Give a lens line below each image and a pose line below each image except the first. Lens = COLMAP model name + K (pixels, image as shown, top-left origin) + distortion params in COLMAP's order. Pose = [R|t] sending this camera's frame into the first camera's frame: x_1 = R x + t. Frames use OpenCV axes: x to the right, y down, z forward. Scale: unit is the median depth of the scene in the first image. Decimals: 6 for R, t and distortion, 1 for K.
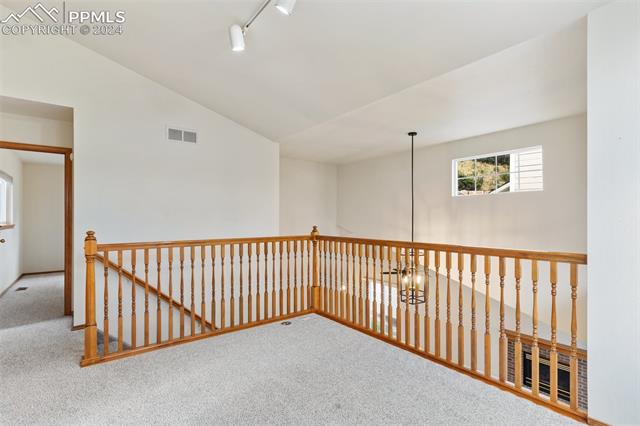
lens RADIAL K [[309.9, 0, 317.3], [0, 309.9, 216.6], [0, 0, 1]] dist [0.002105, 0.000127]
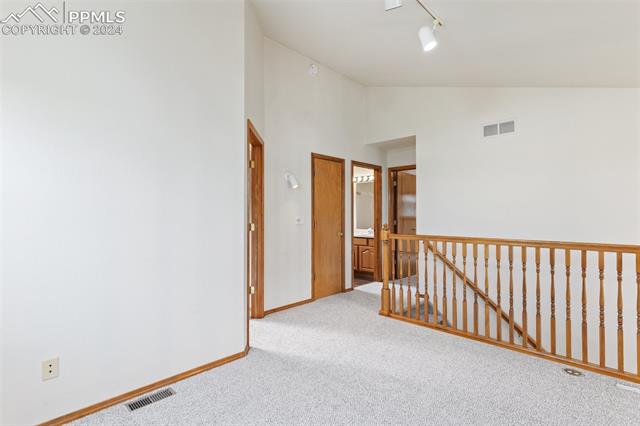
lens RADIAL K [[309.9, 0, 320.1], [0, 309.9, 214.2], [0, 0, 1]] dist [0.002105, 0.000127]
pose [[0.152534, 0.002424, -0.988295, 0.426437], [0.001637, 0.999995, 0.002706, -0.001665], [0.988297, -0.002031, 0.152529, 0.314142]]
